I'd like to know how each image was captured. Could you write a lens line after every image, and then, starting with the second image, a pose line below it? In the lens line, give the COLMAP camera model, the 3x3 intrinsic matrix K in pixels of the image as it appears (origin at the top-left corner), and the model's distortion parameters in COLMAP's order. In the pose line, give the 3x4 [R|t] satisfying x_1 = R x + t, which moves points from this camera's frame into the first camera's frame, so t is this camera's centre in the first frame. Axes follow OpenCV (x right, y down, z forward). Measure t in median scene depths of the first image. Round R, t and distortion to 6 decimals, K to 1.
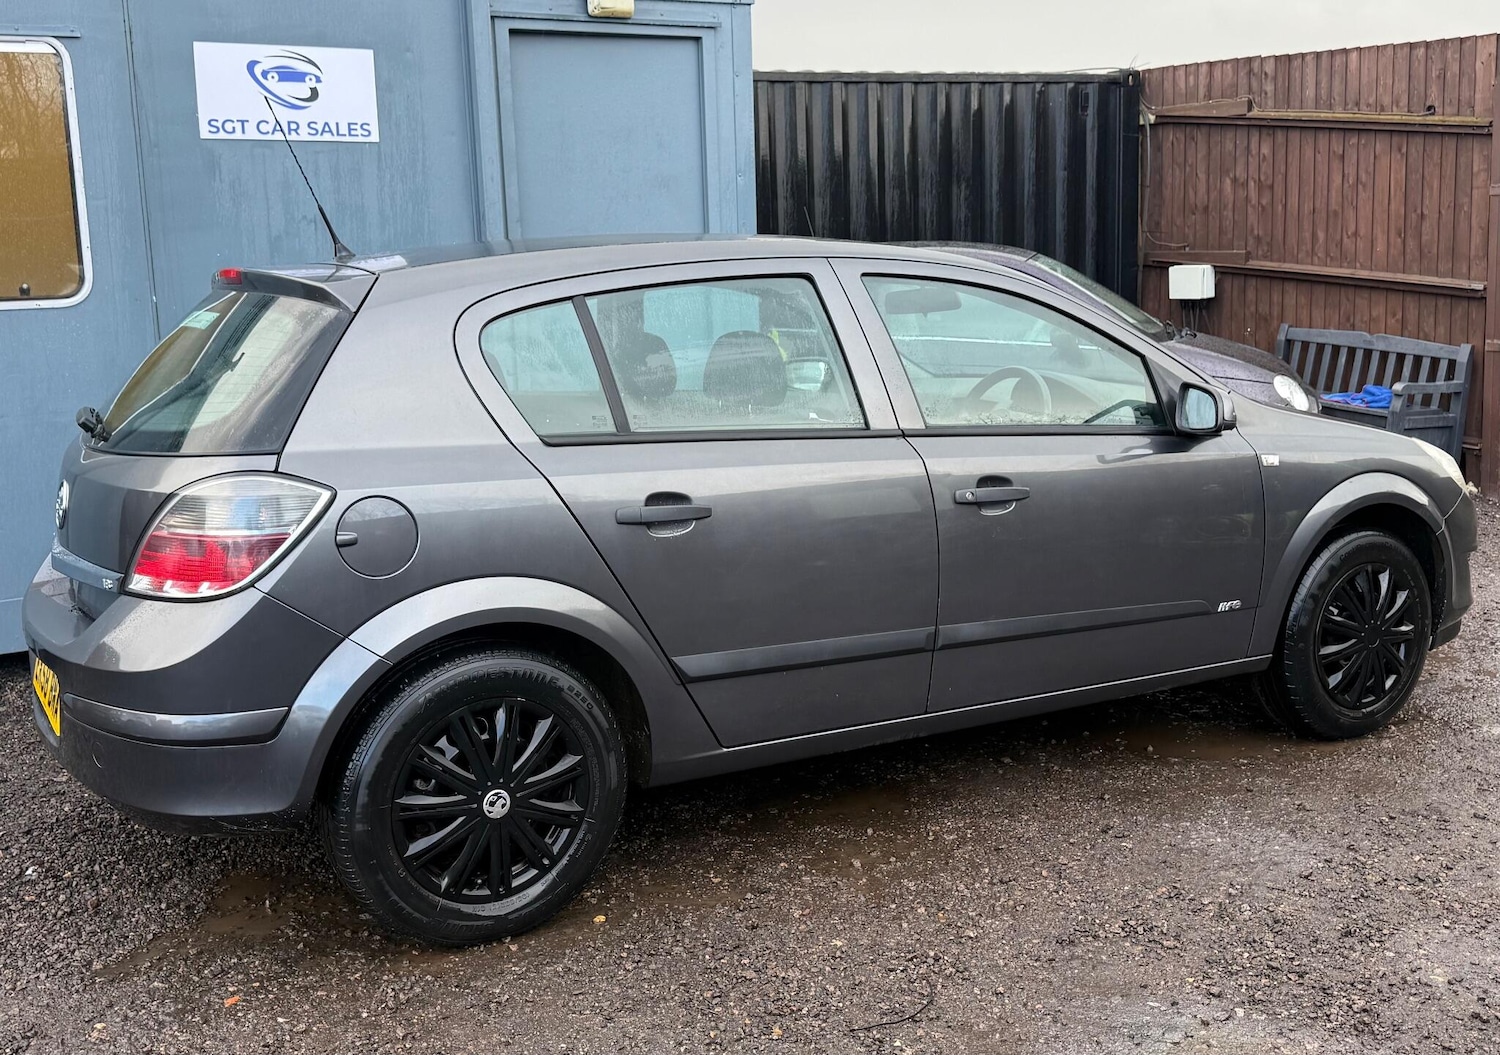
lens RADIAL K [[1560.6, 0, 701.5], [0, 1560.6, 471.4], [0, 0, 1]] dist [0.029351, 0.000000]
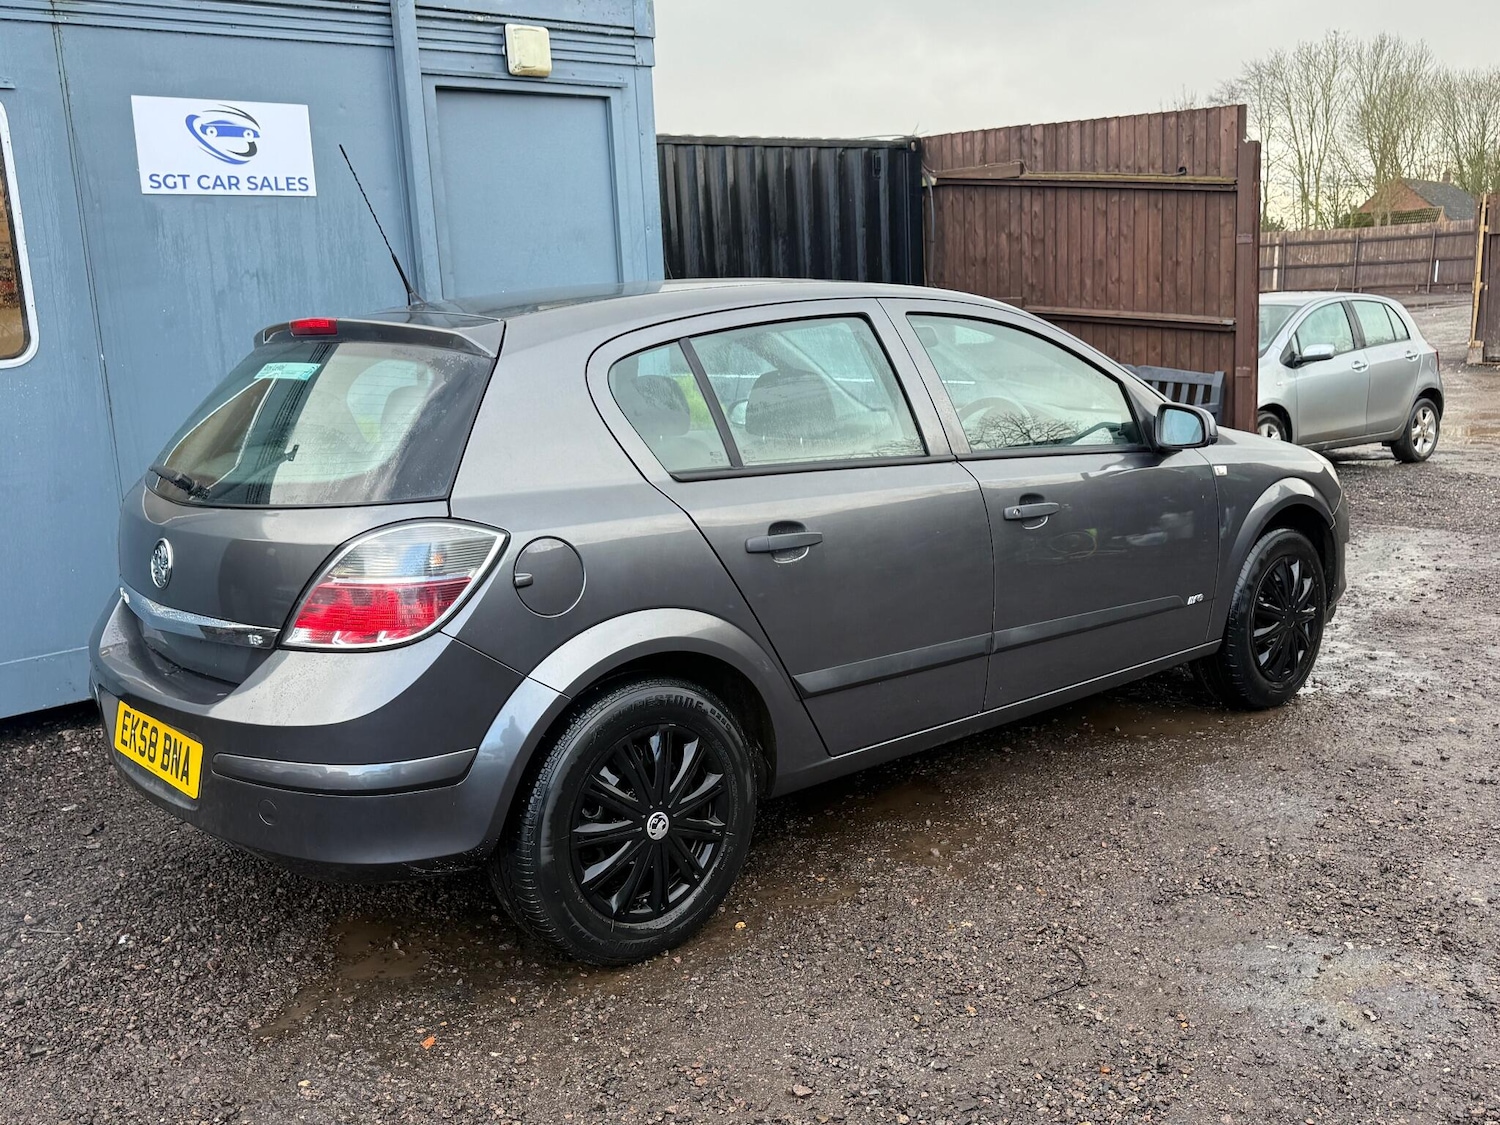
lens RADIAL K [[1407.0, 0, 715.2], [0, 1407.0, 574.9], [0, 0, 1]] dist [0.018682, 0.000000]
pose [[0.980161, -0.055173, 0.190372, -0.143664], [0.046364, 0.997651, 0.050422, -0.000004], [-0.192706, -0.040595, 0.980416, 0.043025]]
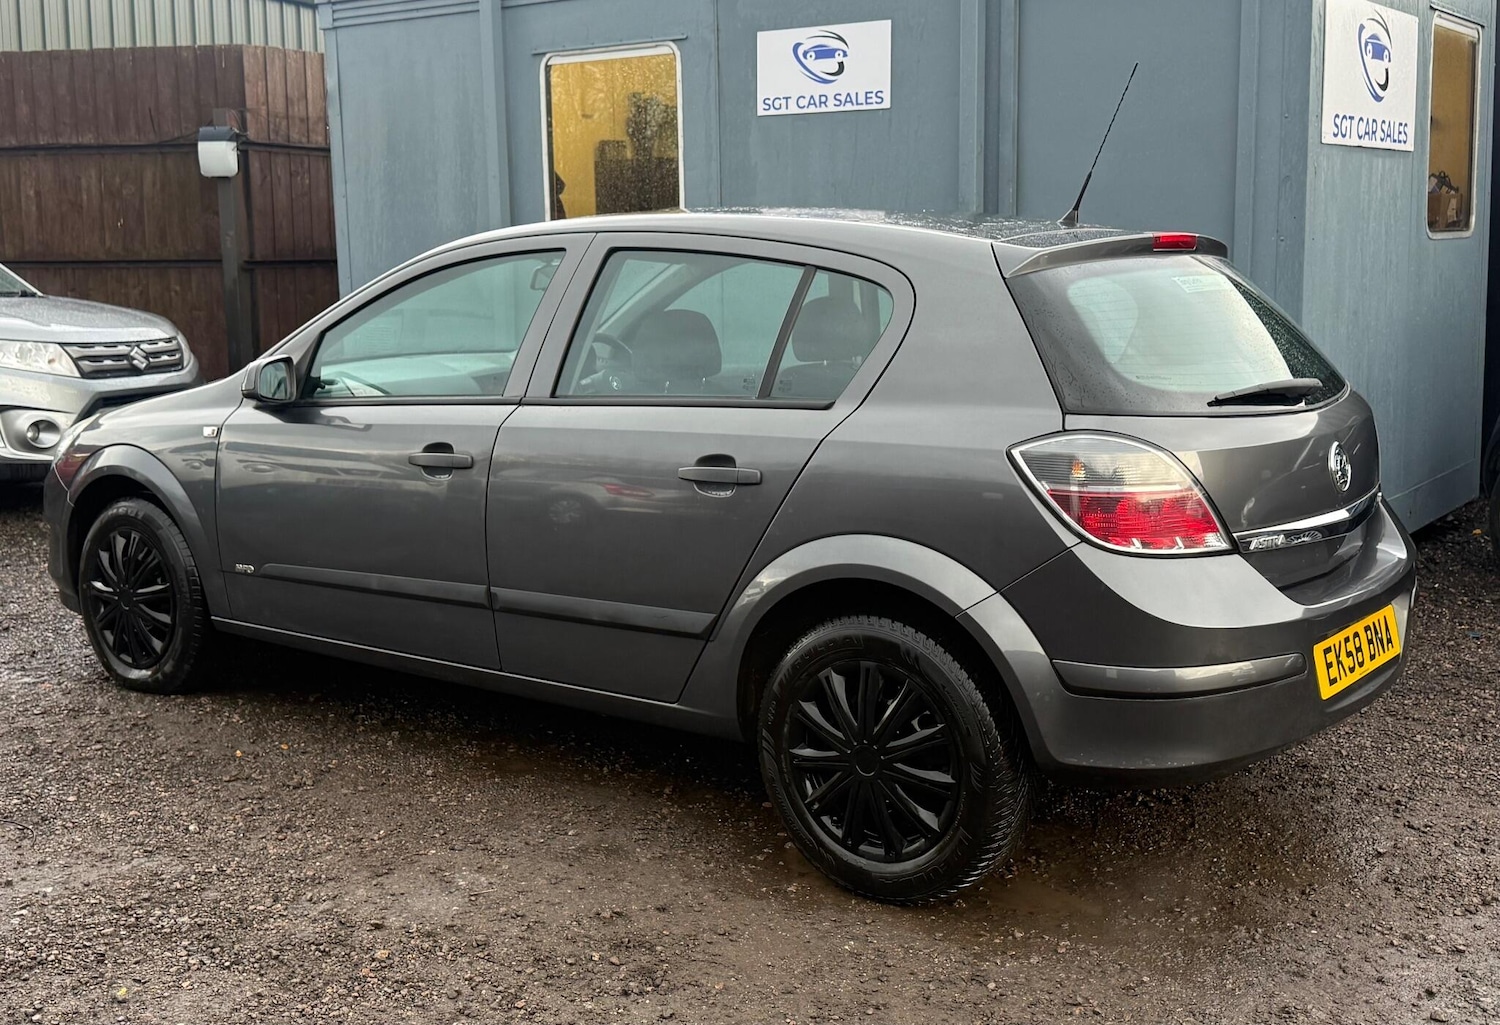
lens RADIAL K [[1580.3, 0, 720.3], [0, 1580.3, 480.3], [0, 0, 1]] dist [0.103931, 0.000000]
pose [[0.444287, 0.160063, -0.881470, 0.741497], [-0.125158, 0.985351, 0.115843, -0.075199], [0.887099, 0.058856, 0.457811, 0.432398]]
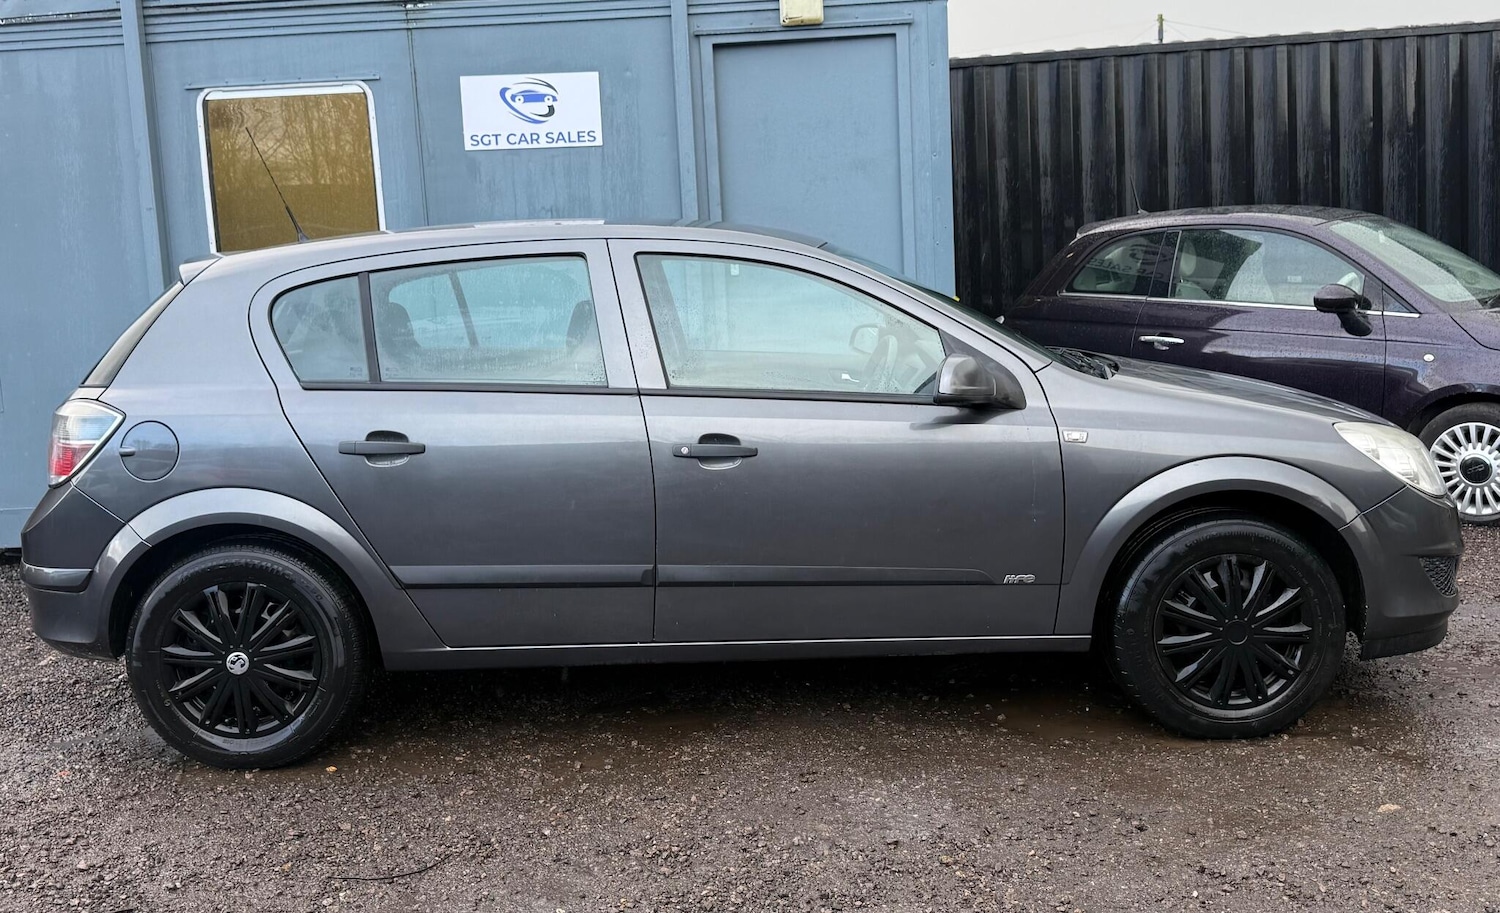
lens RADIAL K [[1382.4, 0, 743.1], [0, 1382.4, 403.5], [0, 0, 1]] dist [0.078366, 0.000000]
pose [[0.869673, 0.041660, -0.491868, 0.447807], [-0.047404, 0.998875, 0.000787, -0.013165], [0.491348, 0.022632, 0.870669, 0.105886]]
